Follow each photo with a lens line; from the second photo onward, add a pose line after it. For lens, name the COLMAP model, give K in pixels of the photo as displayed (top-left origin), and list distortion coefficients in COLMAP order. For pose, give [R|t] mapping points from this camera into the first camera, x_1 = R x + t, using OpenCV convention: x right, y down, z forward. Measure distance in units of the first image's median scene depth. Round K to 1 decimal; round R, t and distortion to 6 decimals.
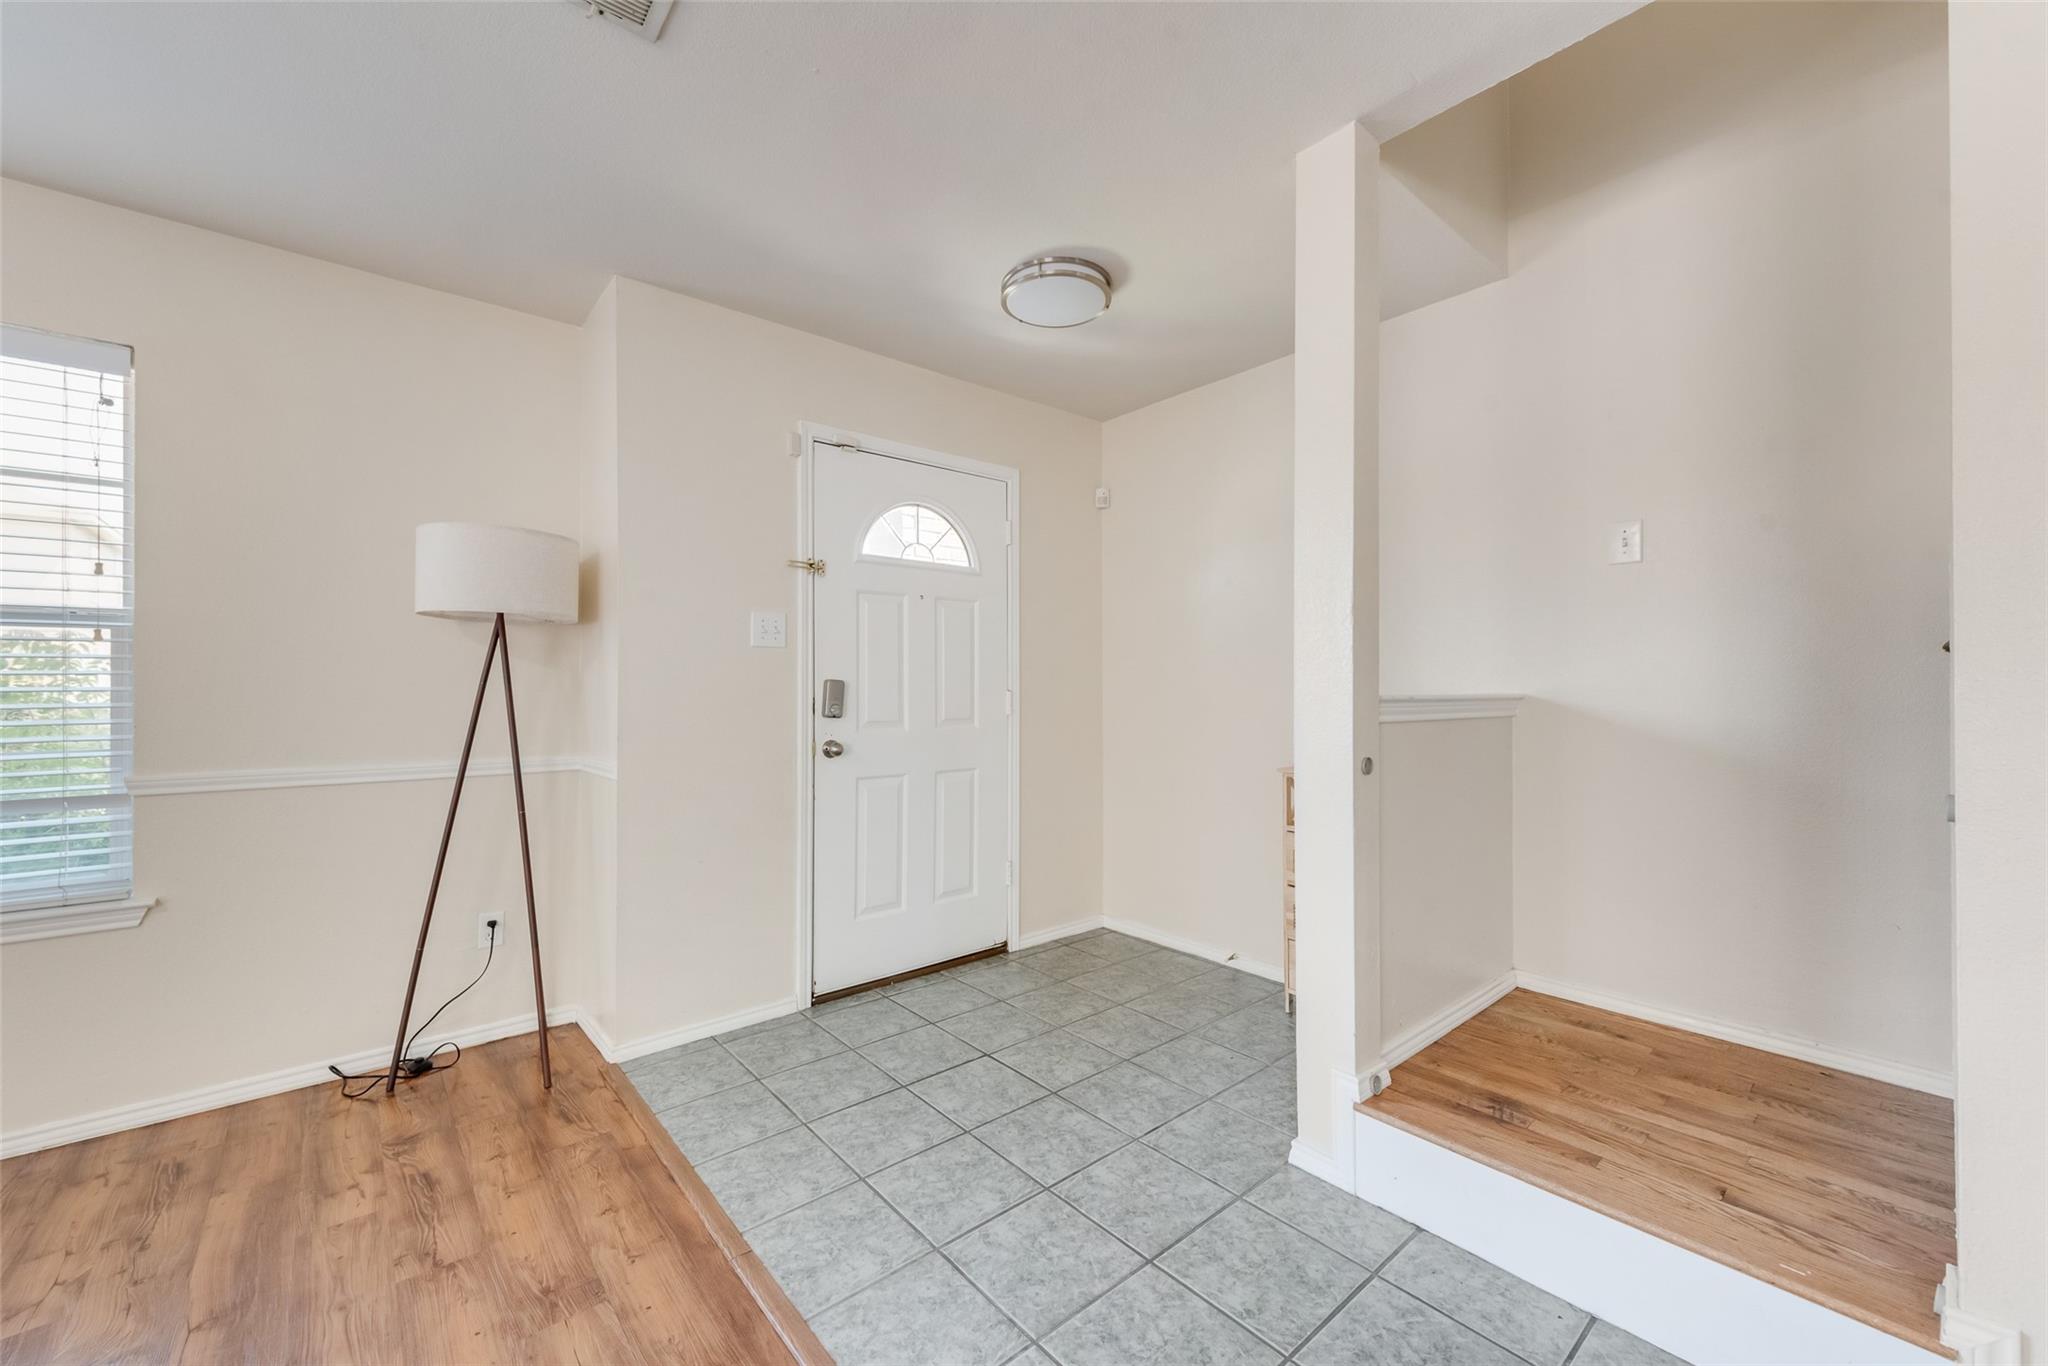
lens RADIAL K [[796.2, 0, 1024.0], [0, 796.2, 683.0], [0, 0, 1]] dist [0.000601, 0.000157]
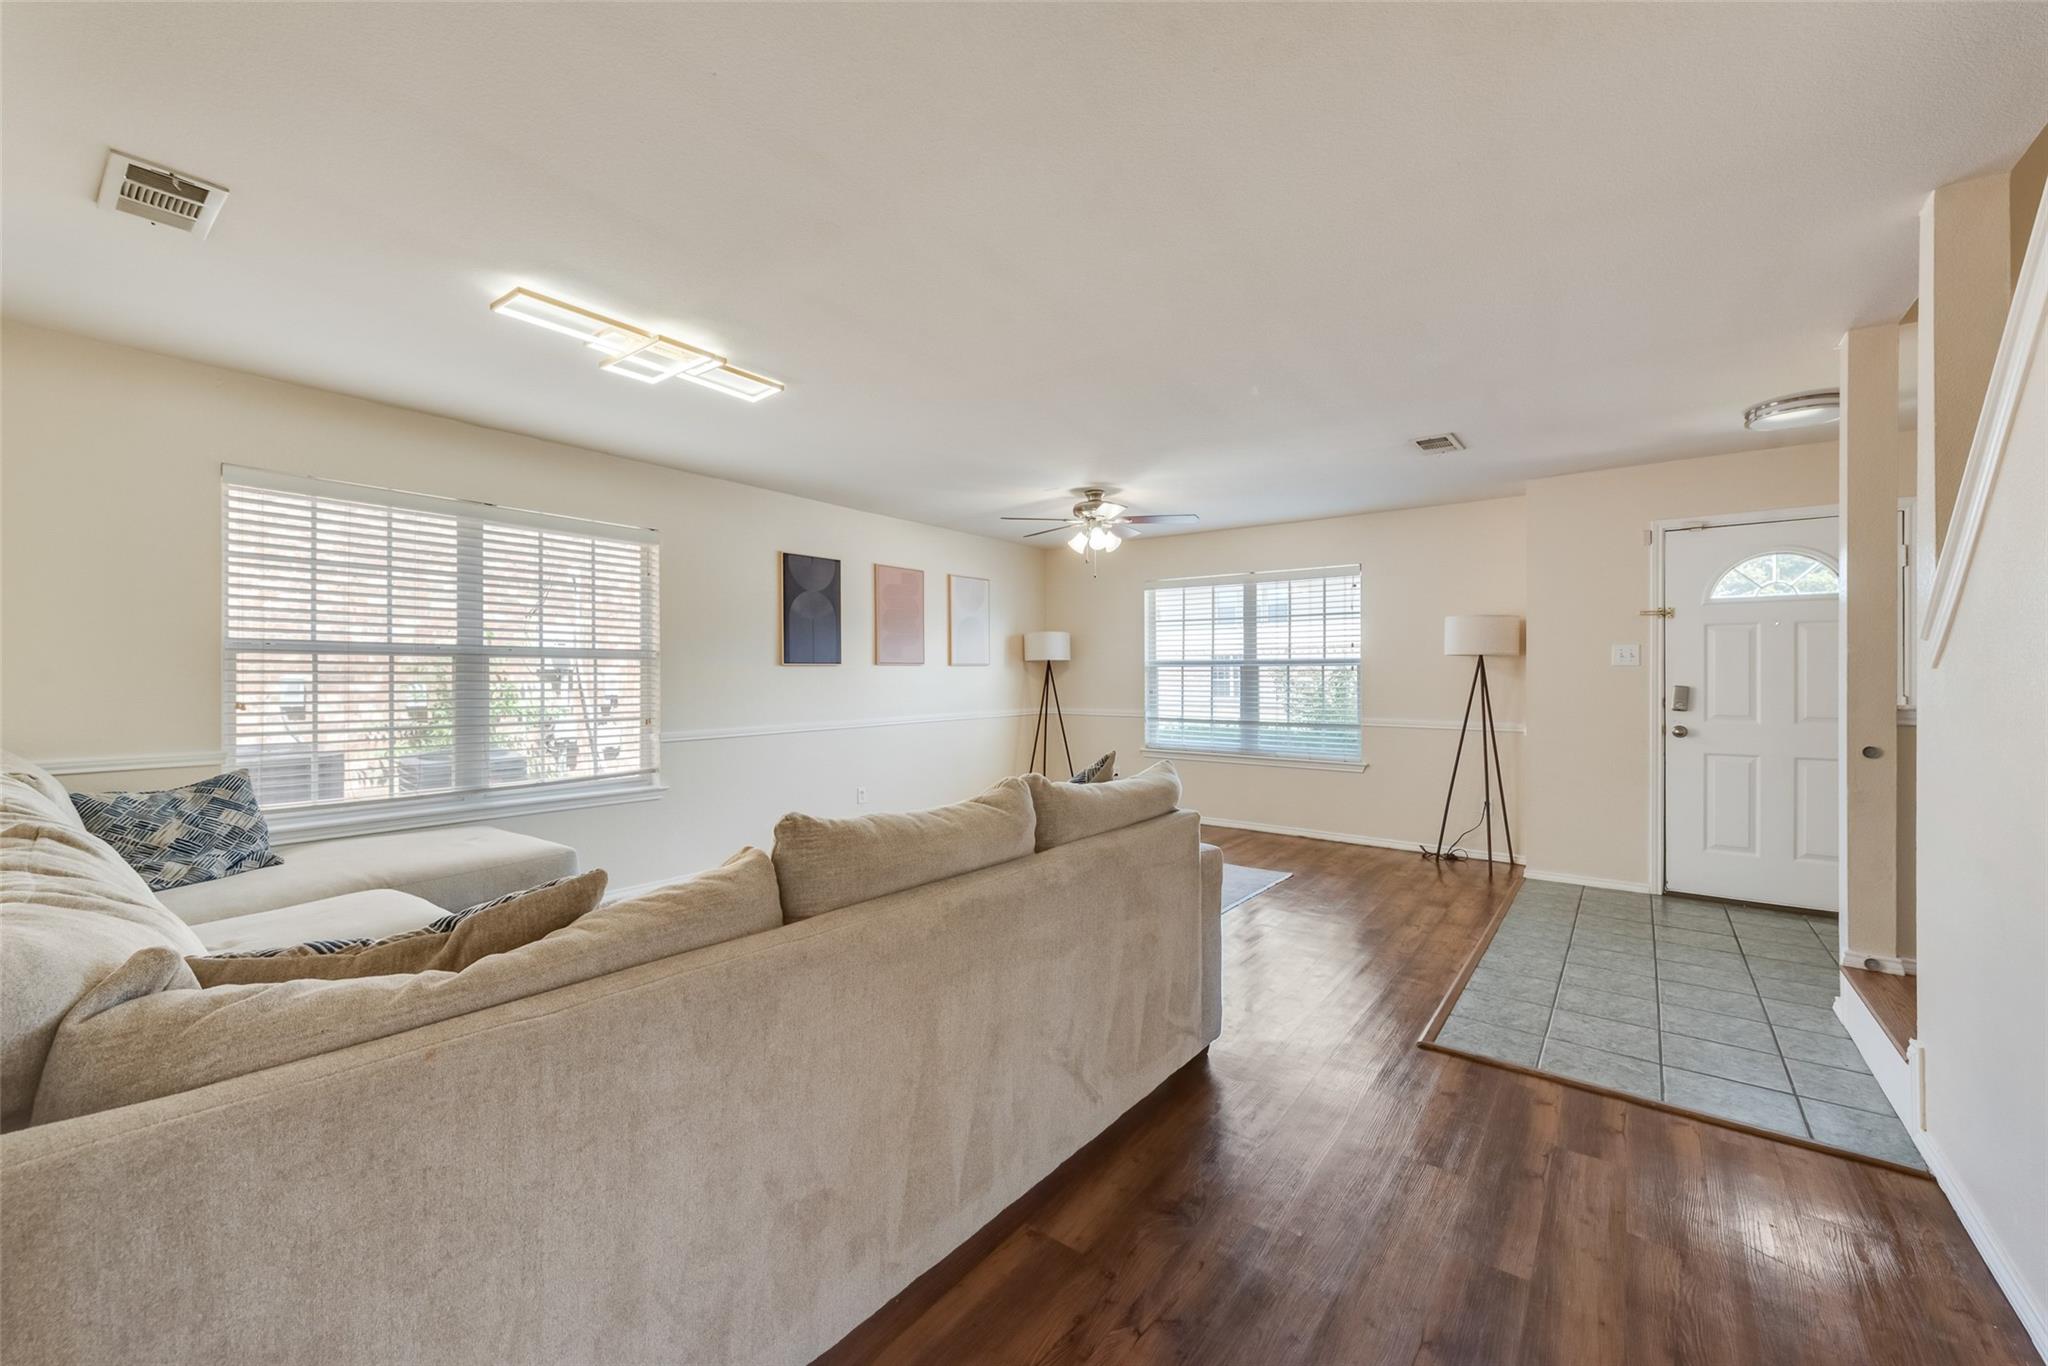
lens RADIAL K [[796.2, 0, 1024.0], [0, 796.2, 683.0], [0, 0, 1]] dist [0.000601, 0.000157]
pose [[0.220399, 0.008372, -0.975374, 1.020079], [0.004076, 0.999947, 0.009504, -0.030343], [0.975401, -0.006070, 0.220353, -0.583163]]
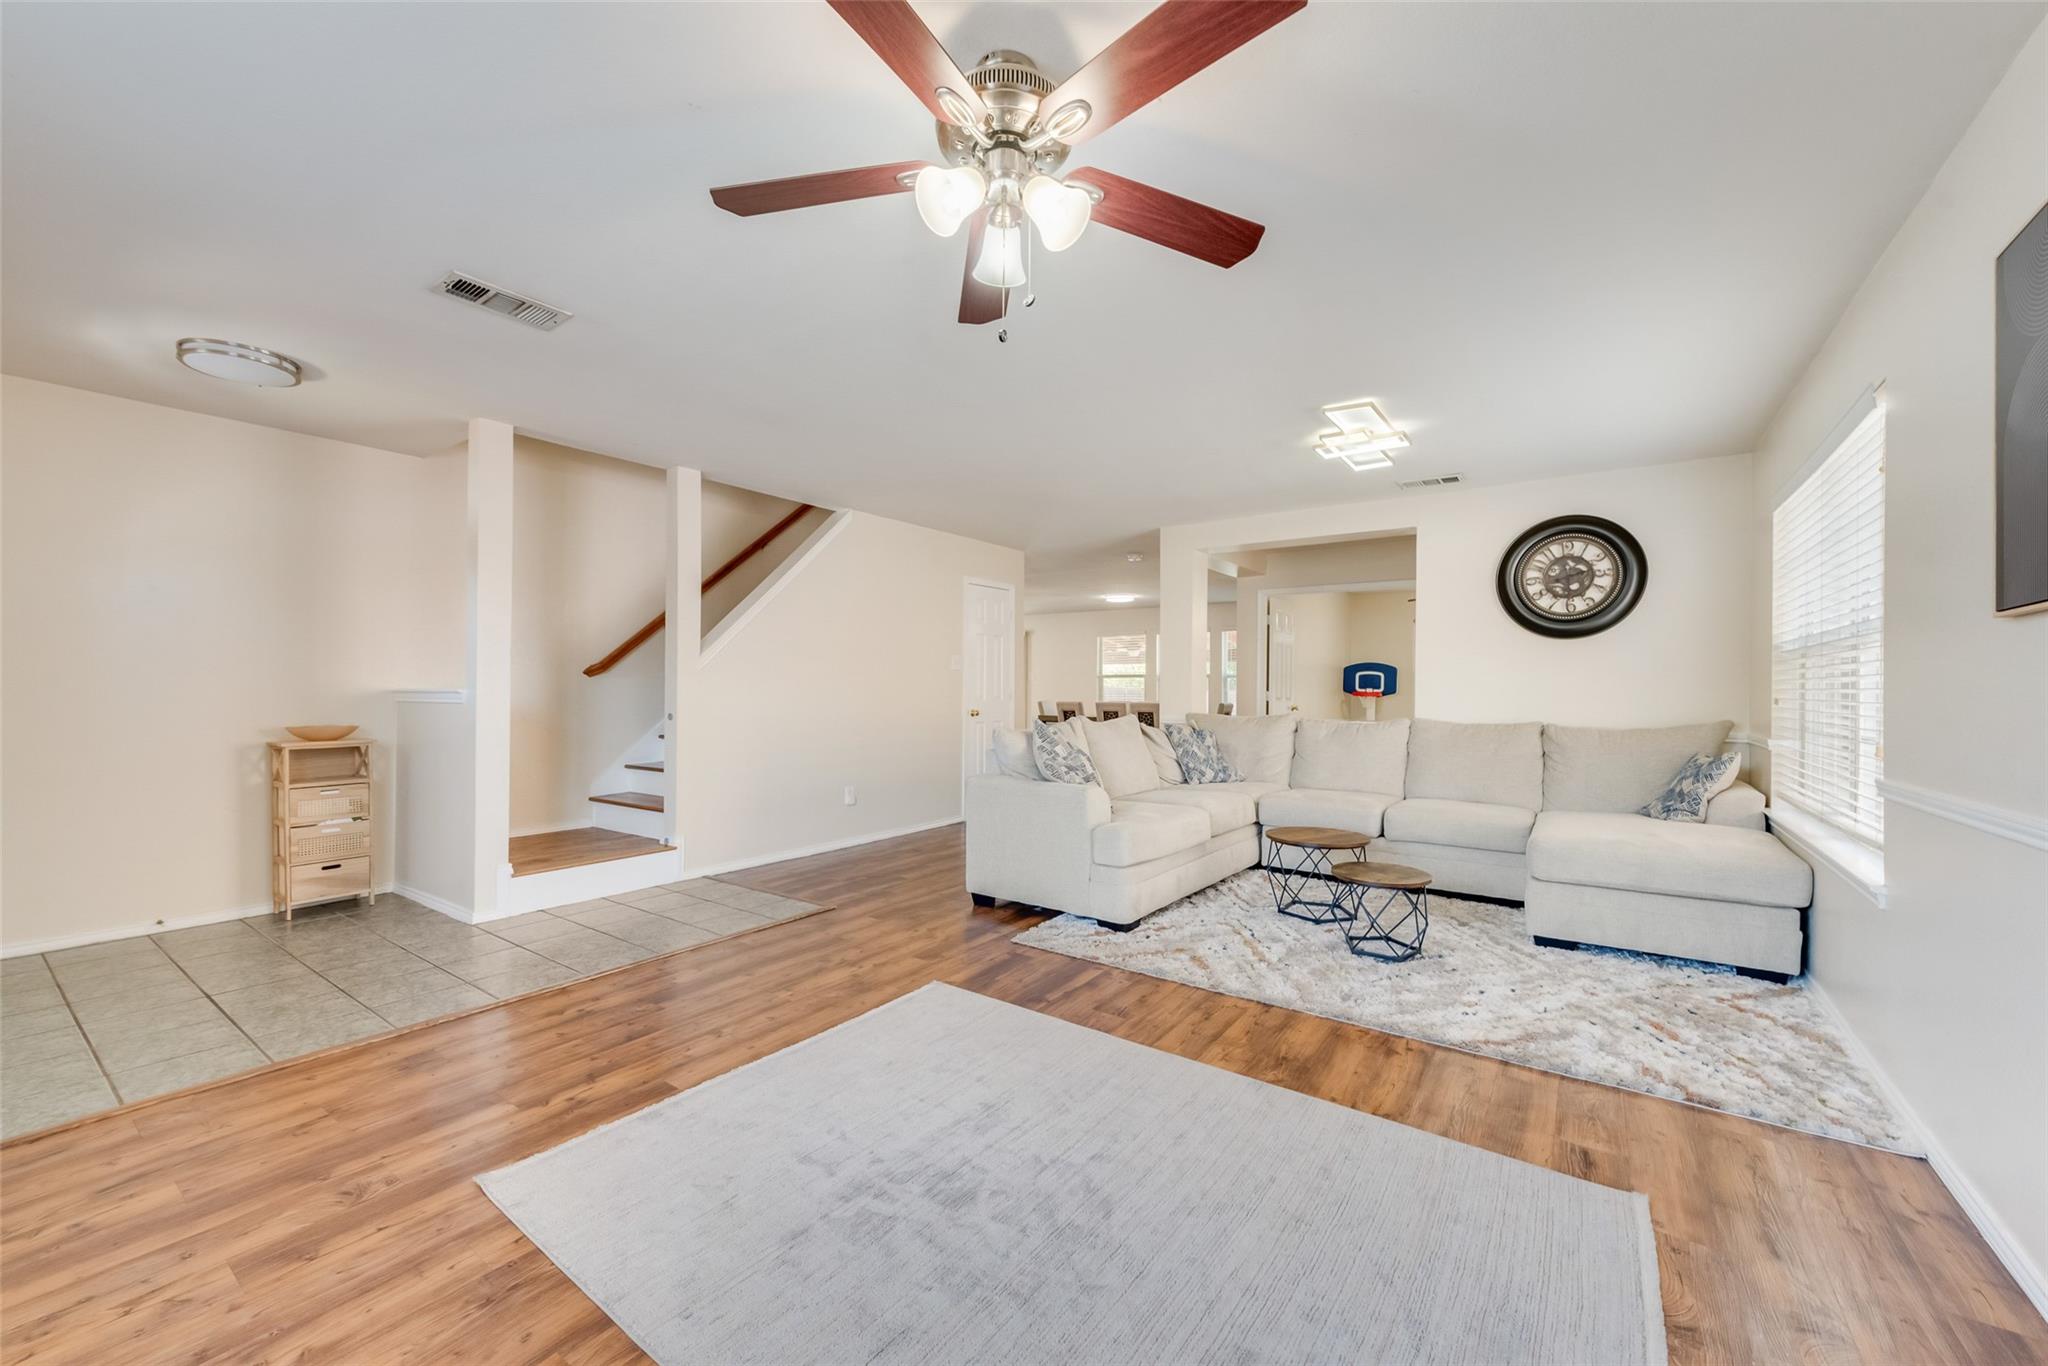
lens RADIAL K [[796.2, 0, 1024.0], [0, 796.2, 683.0], [0, 0, 1]] dist [0.000601, 0.000157]
pose [[-0.254486, 0.007272, 0.967049, -1.354962], [-0.009543, 0.999904, -0.010031, 0.002071], [-0.967029, -0.011781, -0.254392, 0.122486]]
